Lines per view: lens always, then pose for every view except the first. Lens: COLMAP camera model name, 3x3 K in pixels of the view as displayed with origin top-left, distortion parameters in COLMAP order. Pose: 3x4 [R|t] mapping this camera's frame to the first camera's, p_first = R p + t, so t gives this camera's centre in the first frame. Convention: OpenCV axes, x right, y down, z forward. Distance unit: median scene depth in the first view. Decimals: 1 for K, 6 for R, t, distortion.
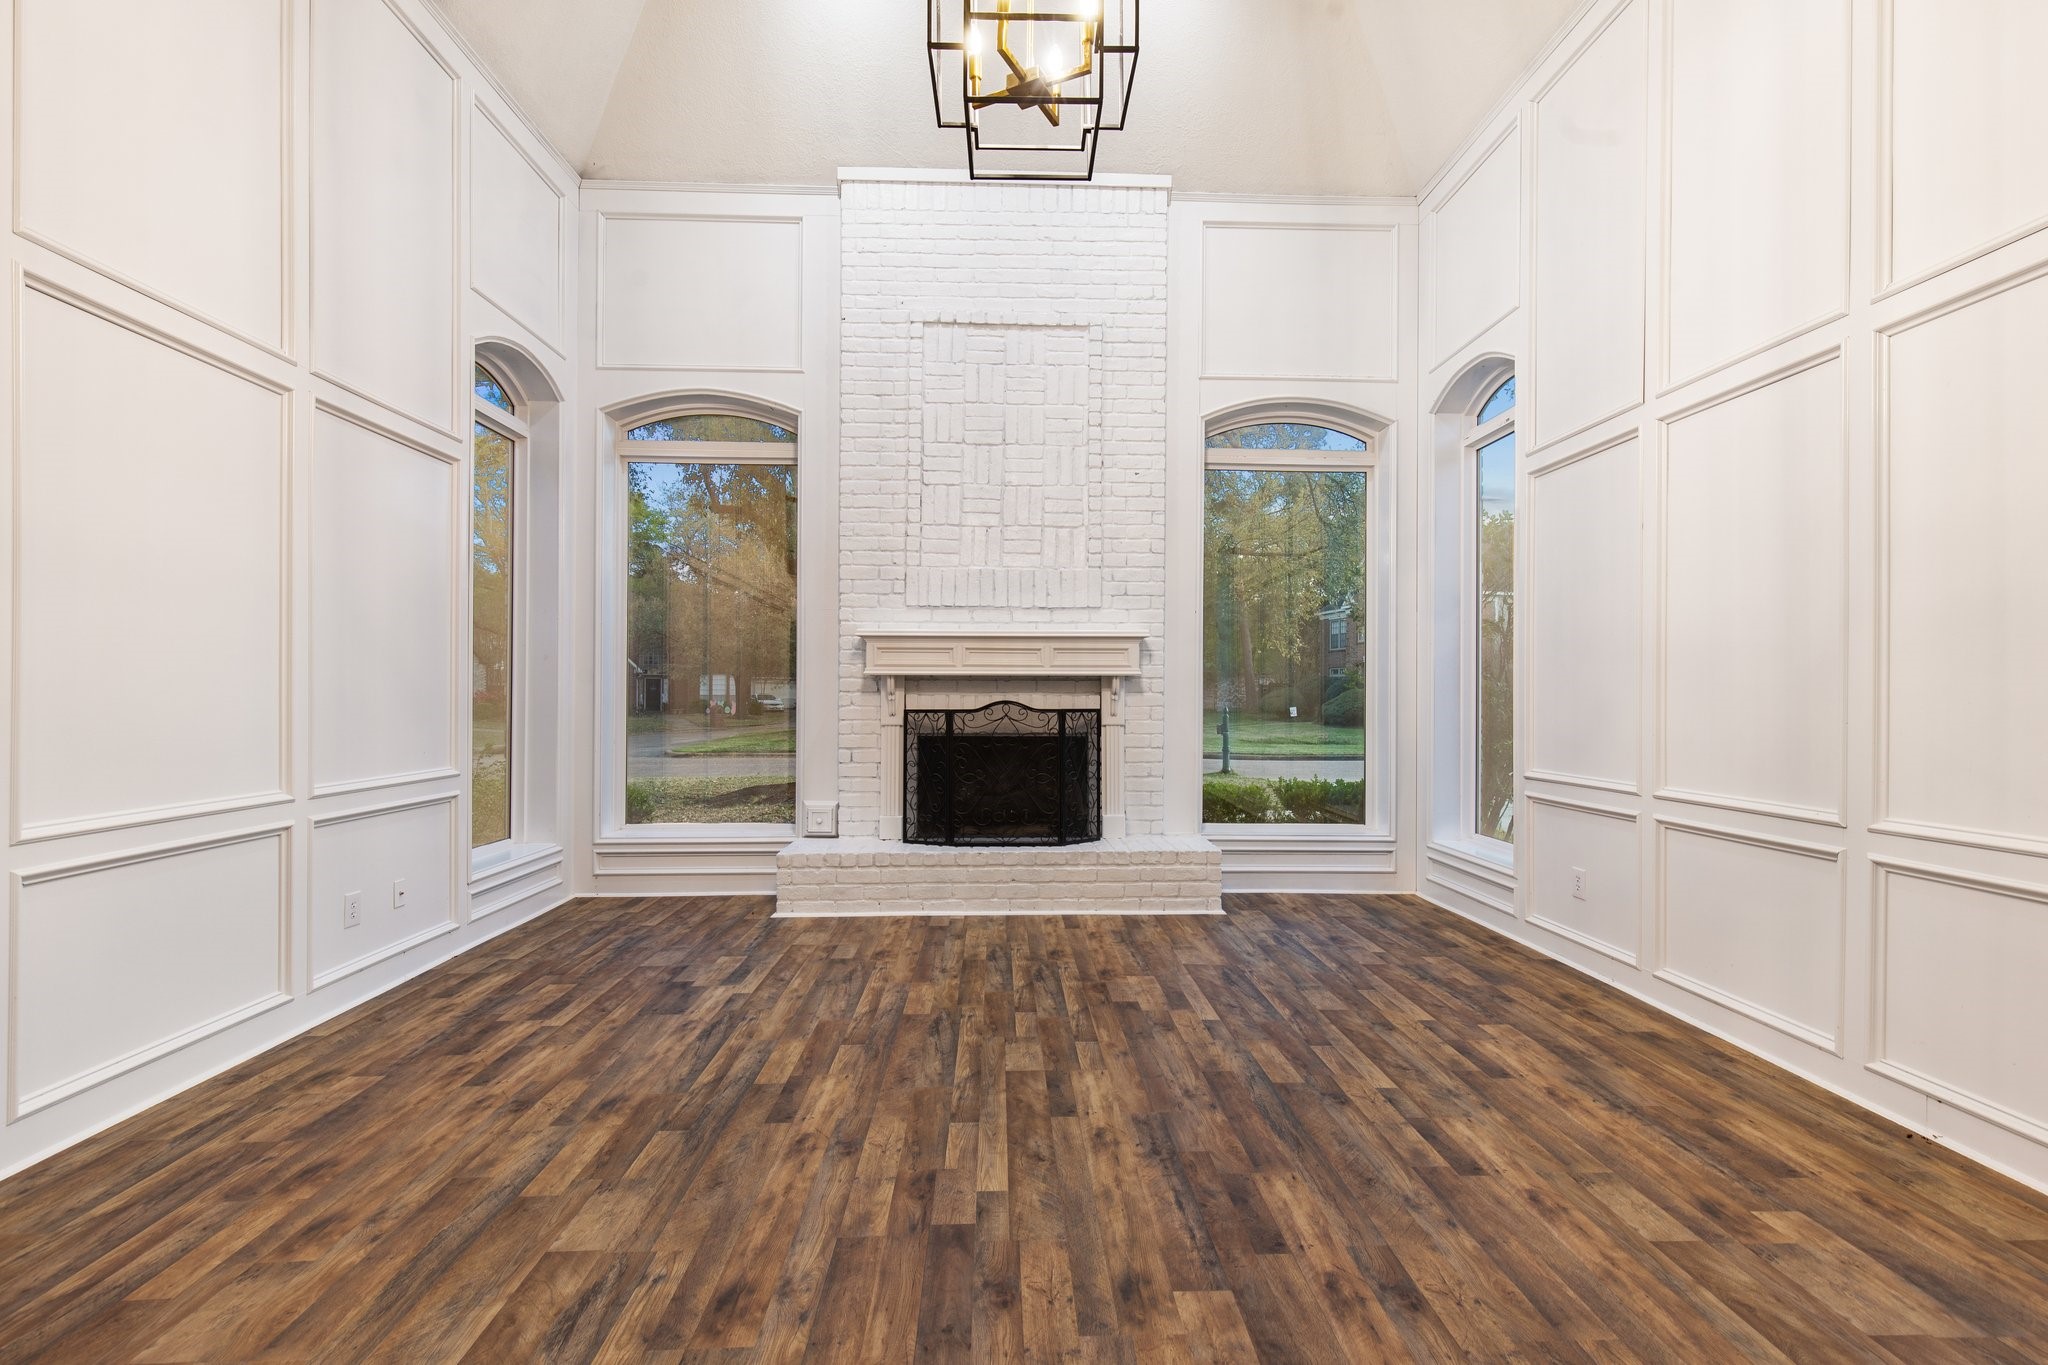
lens RADIAL K [[931.1, 0, 1025.6], [0, 931.1, 687.0], [0, 0, 1]] dist [-0.013651, 0.002156]
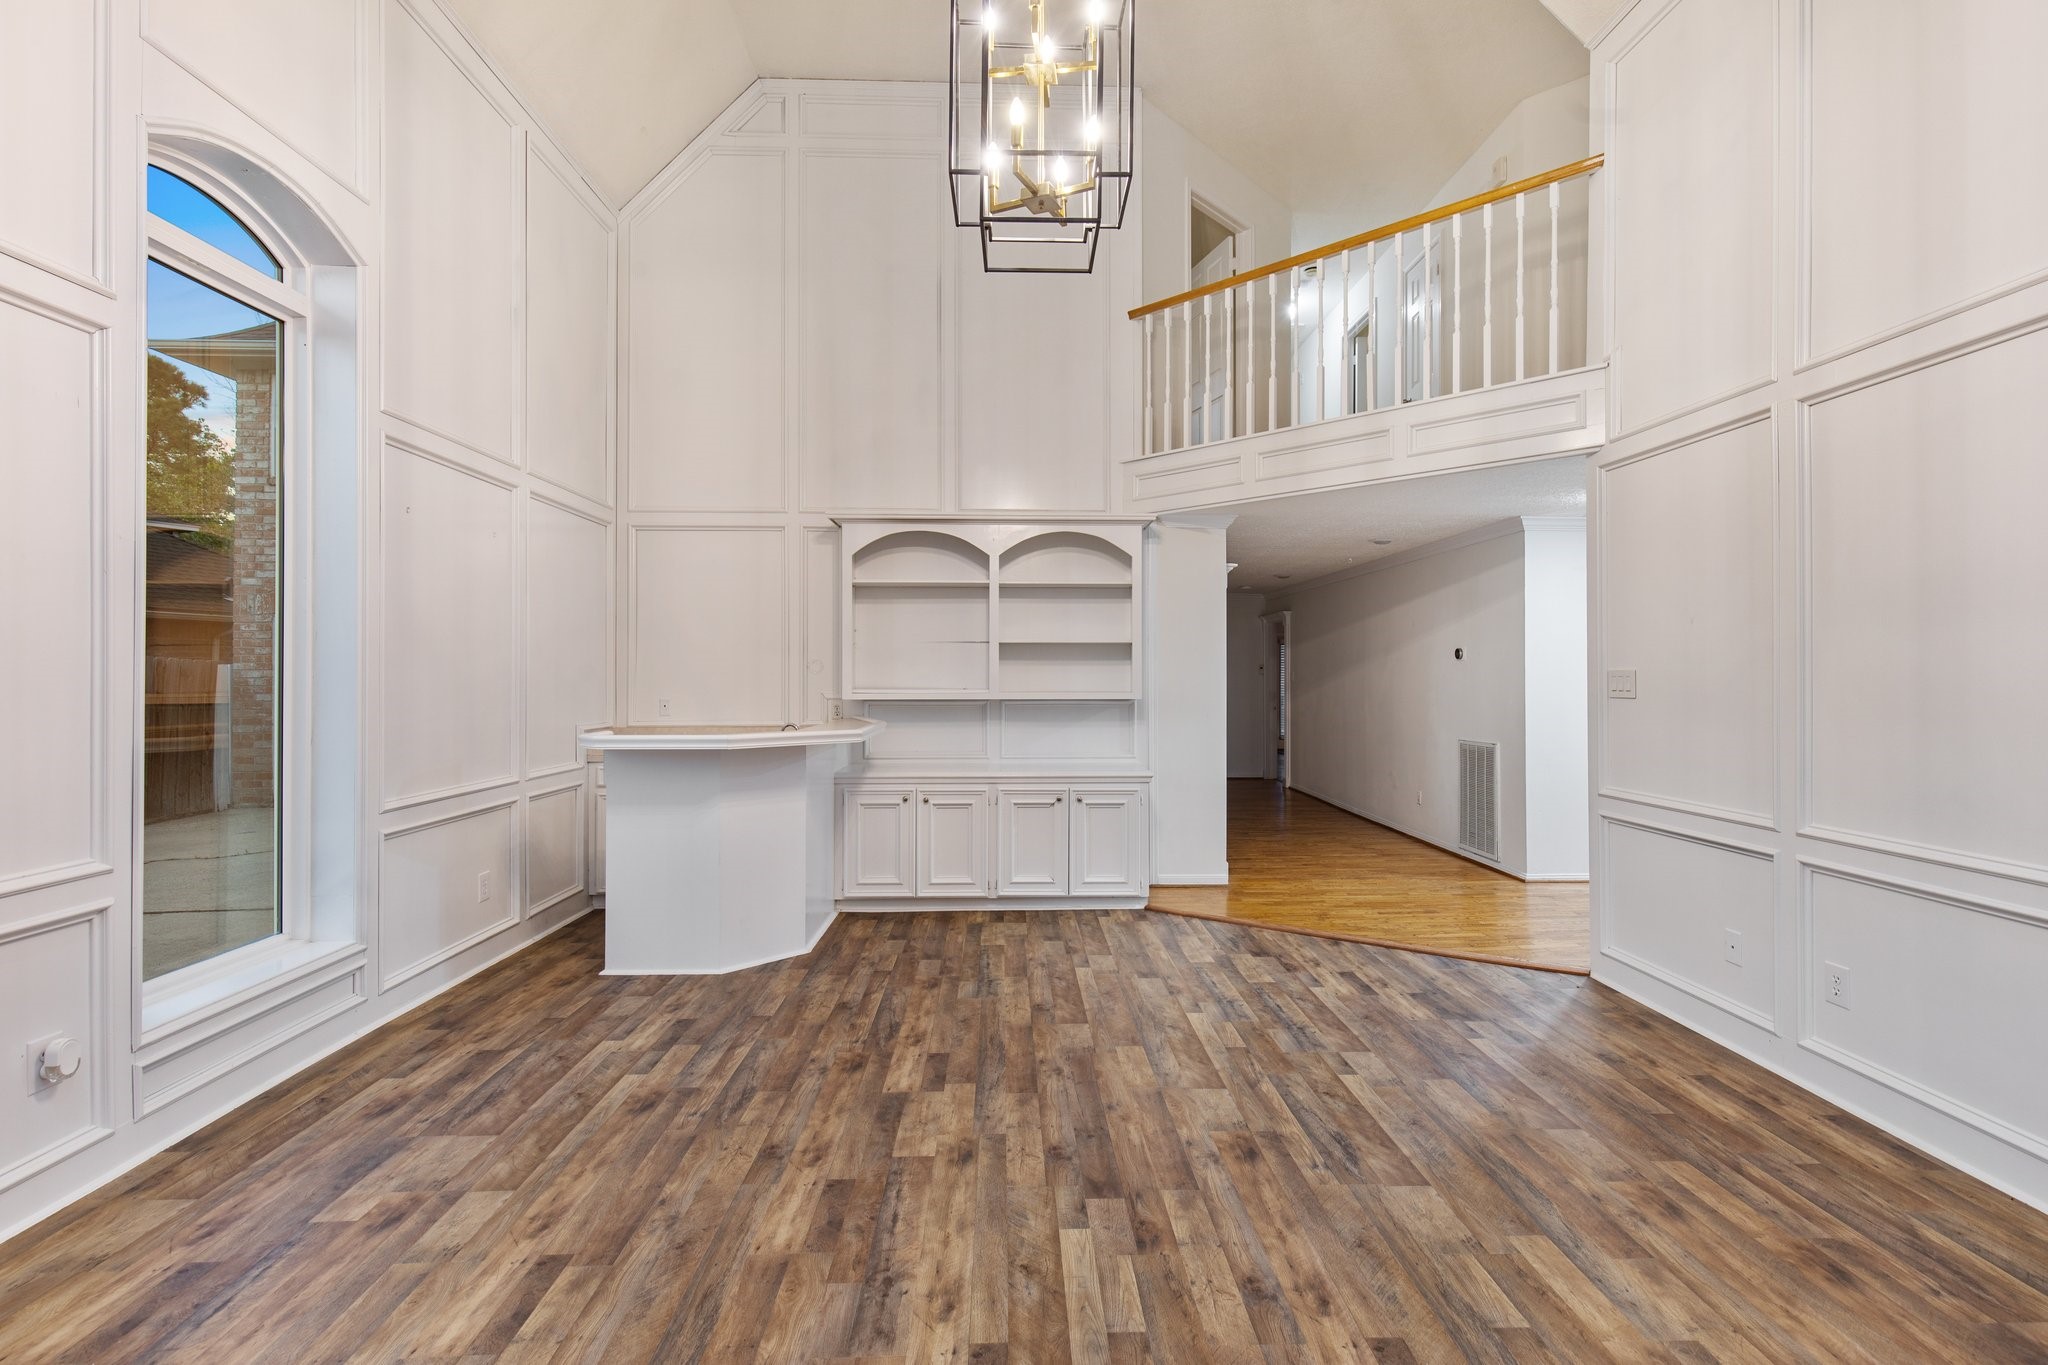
lens RADIAL K [[931.1, 0, 1025.4], [0, 931.1, 681.5], [0, 0, 1]] dist [-0.013651, 0.002156]
pose [[-0.999962, -0.002838, 0.008236, 0.011283], [-0.002846, 0.999996, -0.000886, -0.051079], [-0.008234, -0.000909, -0.999966, 2.054212]]
